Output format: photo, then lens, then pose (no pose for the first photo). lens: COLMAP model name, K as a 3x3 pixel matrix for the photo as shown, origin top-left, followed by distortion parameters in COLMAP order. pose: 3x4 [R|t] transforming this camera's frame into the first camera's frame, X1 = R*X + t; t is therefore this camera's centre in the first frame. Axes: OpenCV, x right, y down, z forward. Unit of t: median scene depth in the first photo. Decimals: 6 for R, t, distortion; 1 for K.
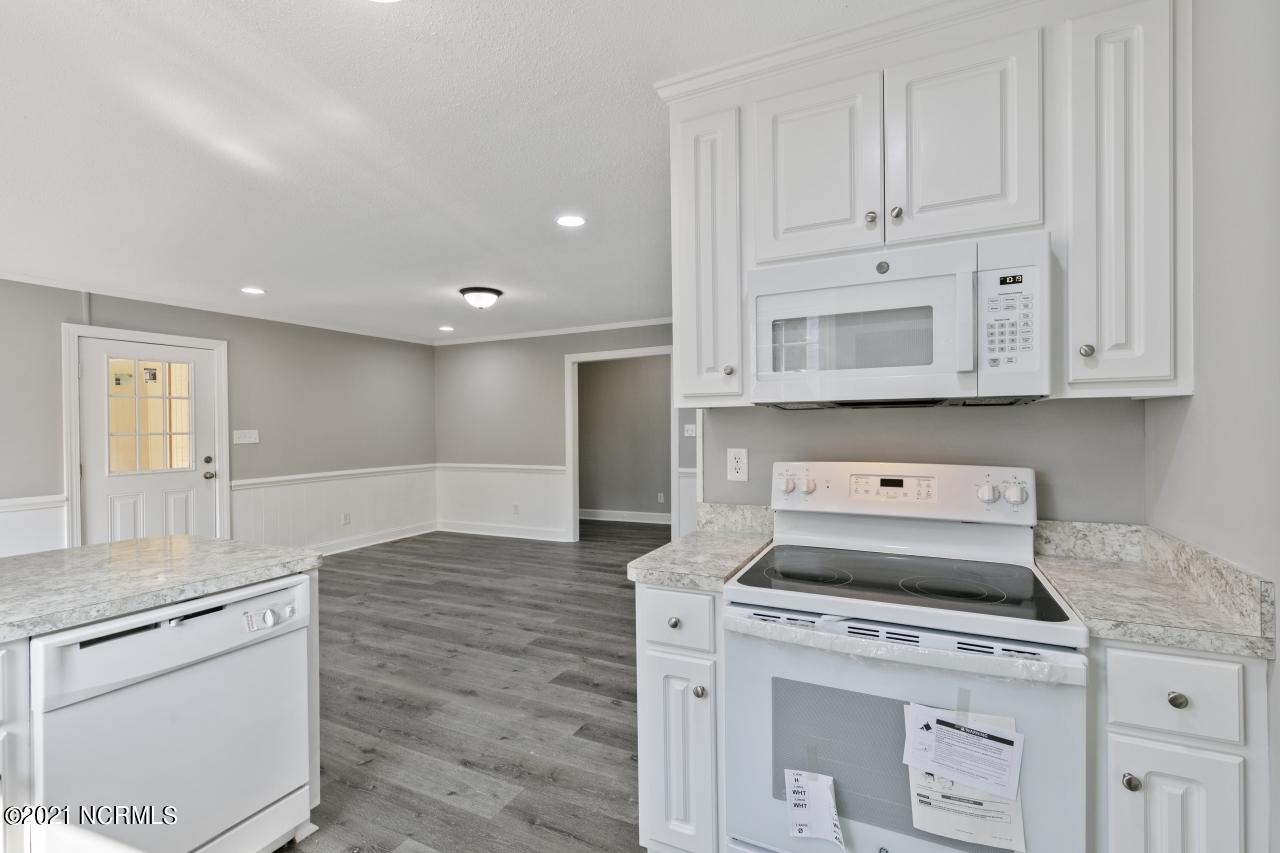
lens RADIAL K [[565.7, 0, 640.0], [0, 565.7, 426.5], [0, 0, 1]] dist [-0.000376, 0.000011]
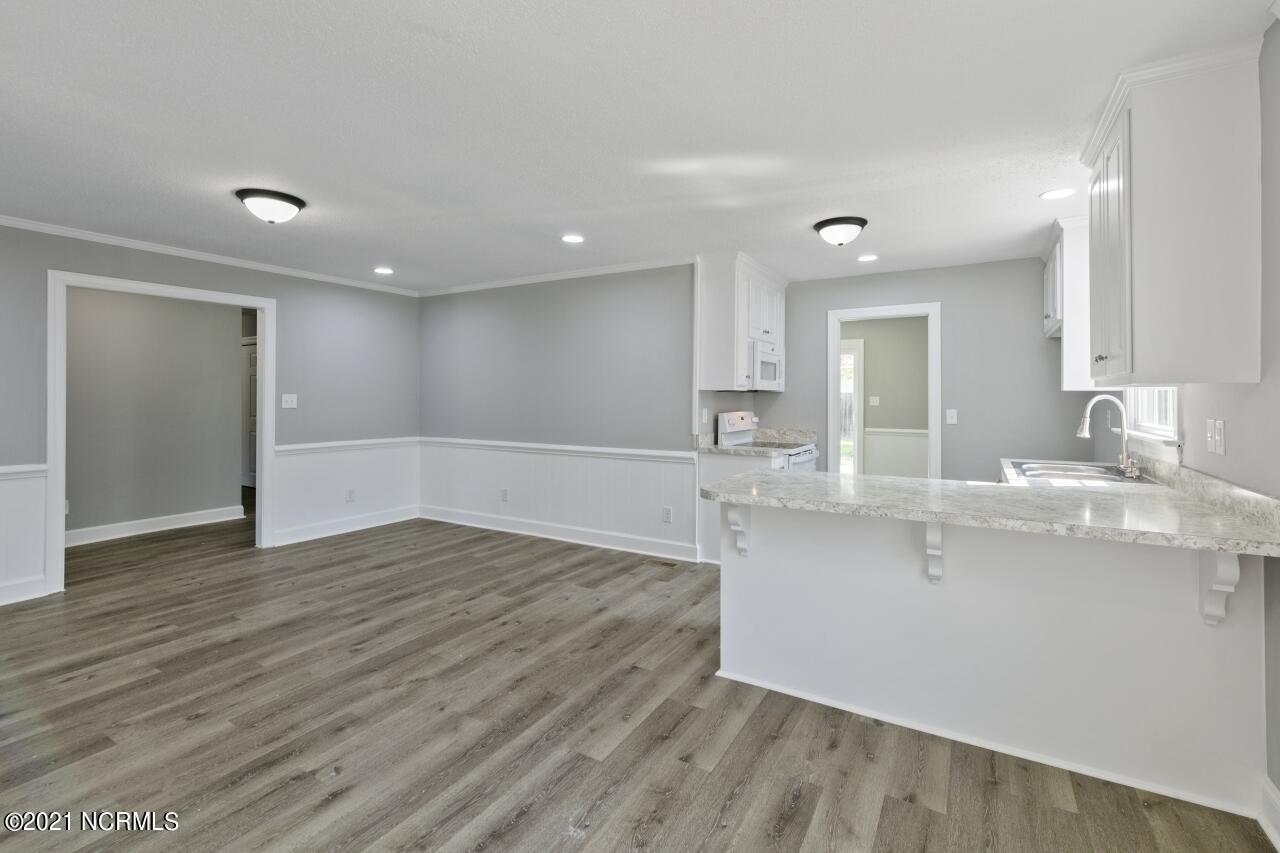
lens RADIAL K [[580.7, 0, 644.0], [0, 580.7, 392.4], [0, 0, 1]] dist [0.001766, 0.000314]
pose [[0.069691, 0.016109, 0.997439, -1.022584], [-0.004253, 0.999865, -0.015851, 0.007313], [-0.997560, -0.003137, 0.069750, 0.528885]]
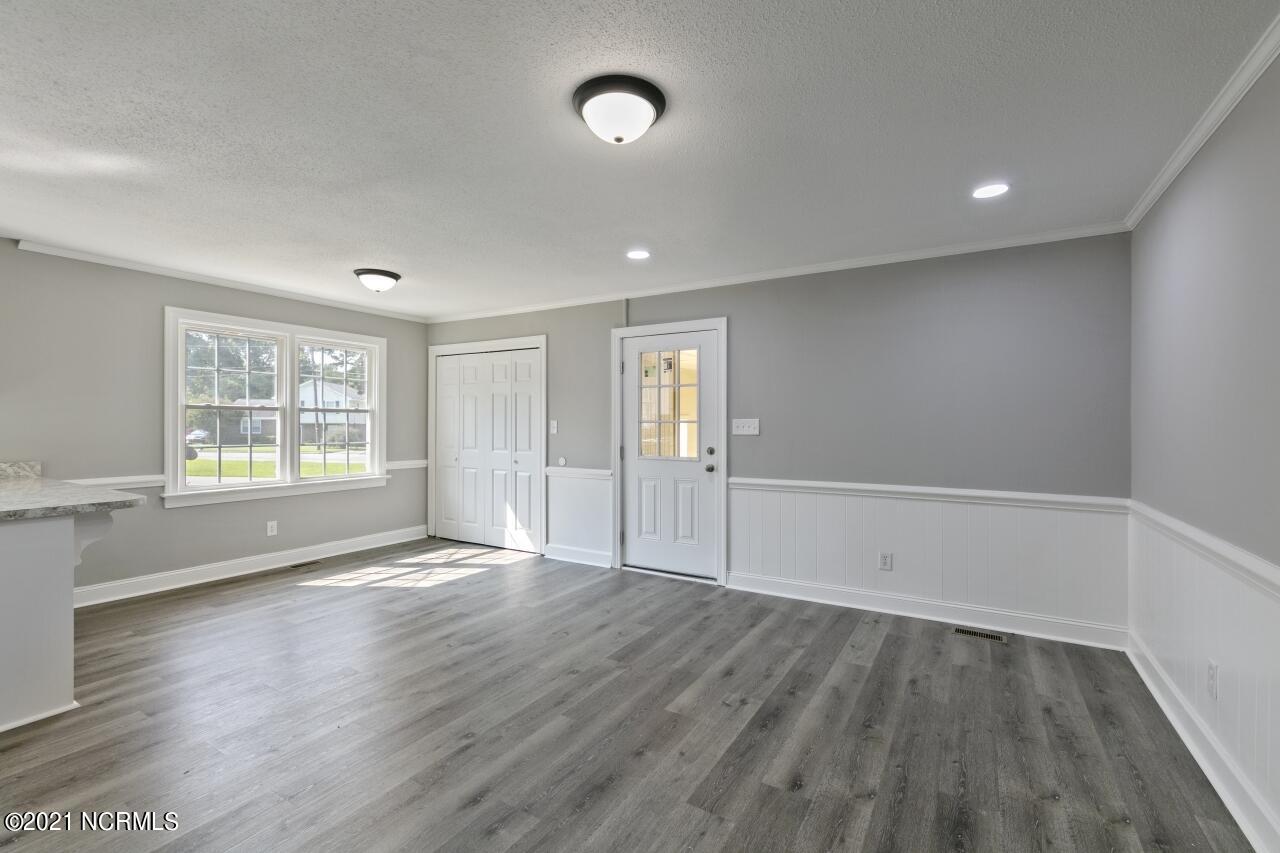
lens RADIAL K [[550.6, 0, 641.1], [0, 550.6, 430.3], [0, 0, 1]] dist [0.000080, -0.000010]
pose [[-0.067517, 0.025746, -0.997386, 0.156496], [-0.001791, 0.999662, 0.025926, 0.002891], [0.997717, 0.003537, -0.067448, 1.120173]]
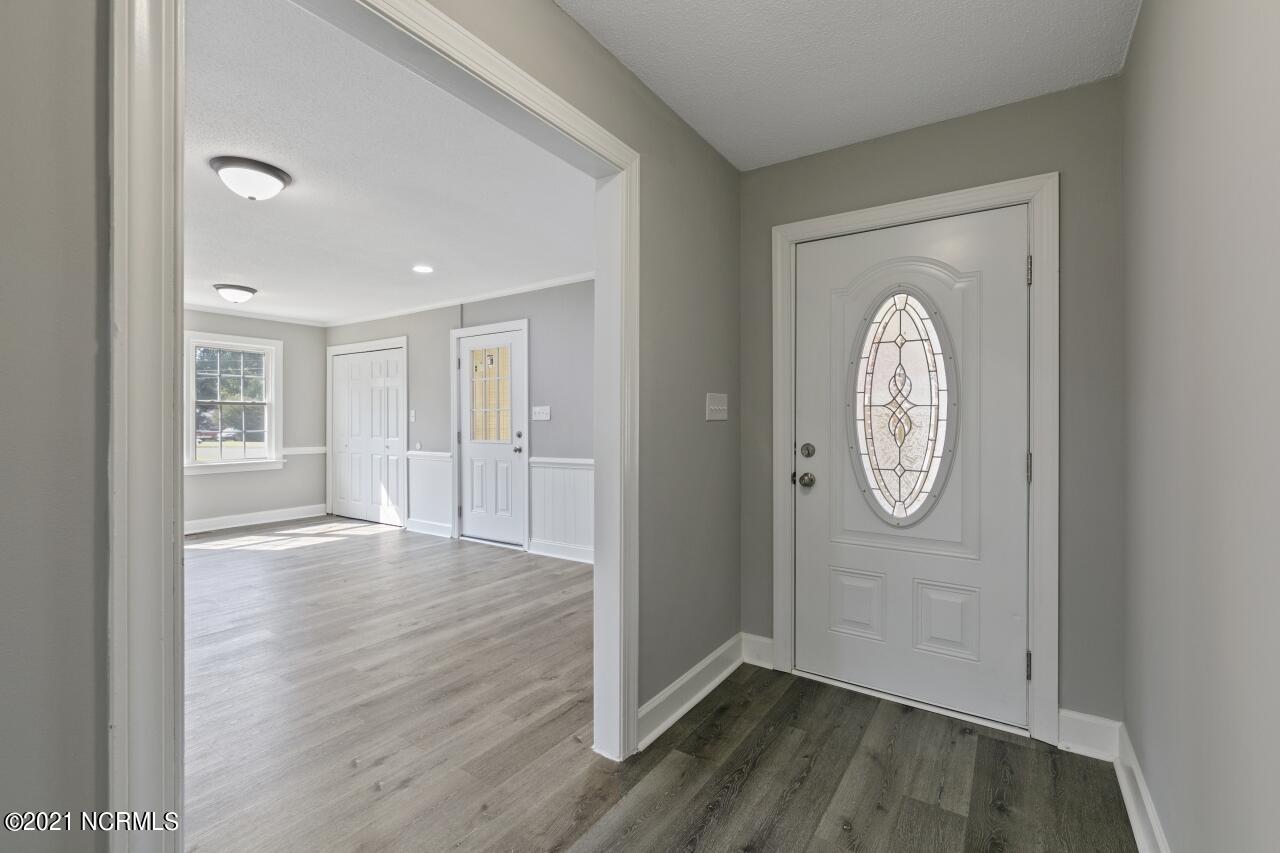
lens RADIAL K [[553.7, 0, 630.2], [0, 553.7, 419.4], [0, 0, 1]] dist [0.000379, 0.000083]
pose [[-0.128421, 0.014606, -0.991612, 0.279366], [0.006063, 0.999884, 0.013942, 0.020294], [0.991701, -0.004222, -0.128494, 1.583508]]
